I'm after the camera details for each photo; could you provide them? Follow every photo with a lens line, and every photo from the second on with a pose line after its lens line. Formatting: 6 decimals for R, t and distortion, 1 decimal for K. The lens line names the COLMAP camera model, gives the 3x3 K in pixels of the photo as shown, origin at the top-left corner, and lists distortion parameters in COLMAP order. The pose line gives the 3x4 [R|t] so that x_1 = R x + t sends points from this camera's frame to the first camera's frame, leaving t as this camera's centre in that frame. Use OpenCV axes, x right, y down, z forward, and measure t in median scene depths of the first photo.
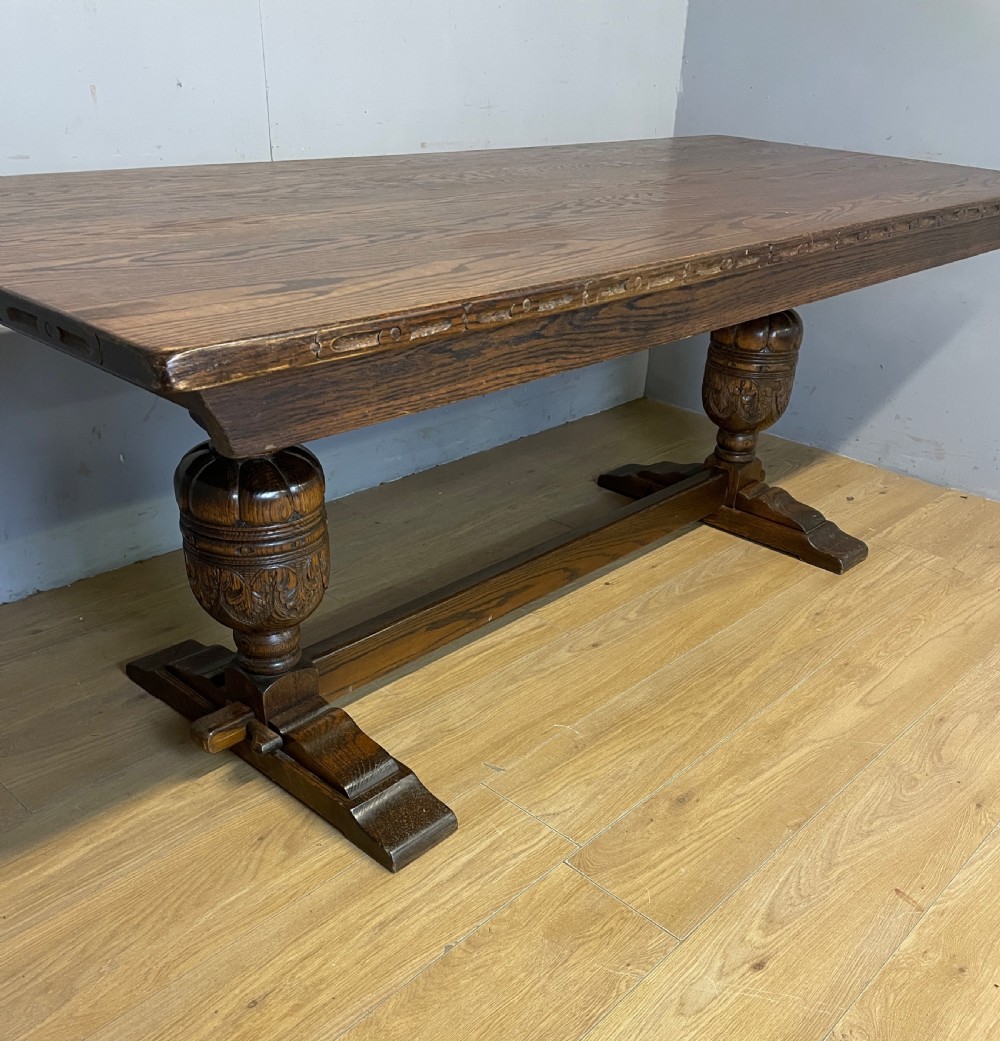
lens RADIAL K [[1008.0, 0, 504.2], [0, 1008.0, 646.3], [0, 0, 1]] dist [0.063143, 0.000000]
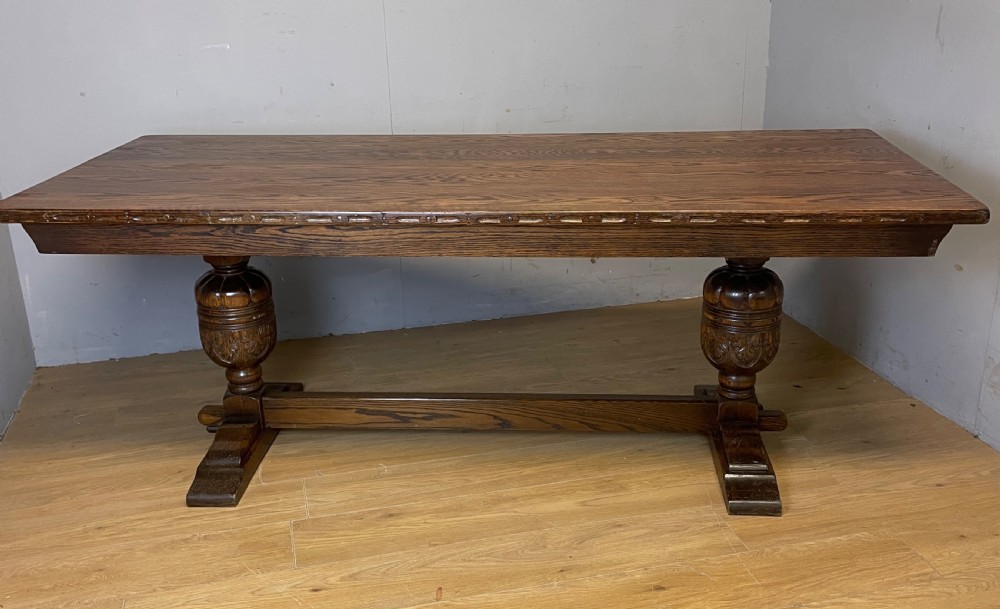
lens RADIAL K [[990.3, 0, 498.4], [0, 990.3, 313.1], [0, 0, 1]] dist [0.059118, 0.000000]
pose [[0.628849, 0.216149, -0.746879, 1.458476], [-0.360943, 0.931961, -0.034191, -0.230122], [0.688672, 0.291082, 0.664080, 0.099788]]
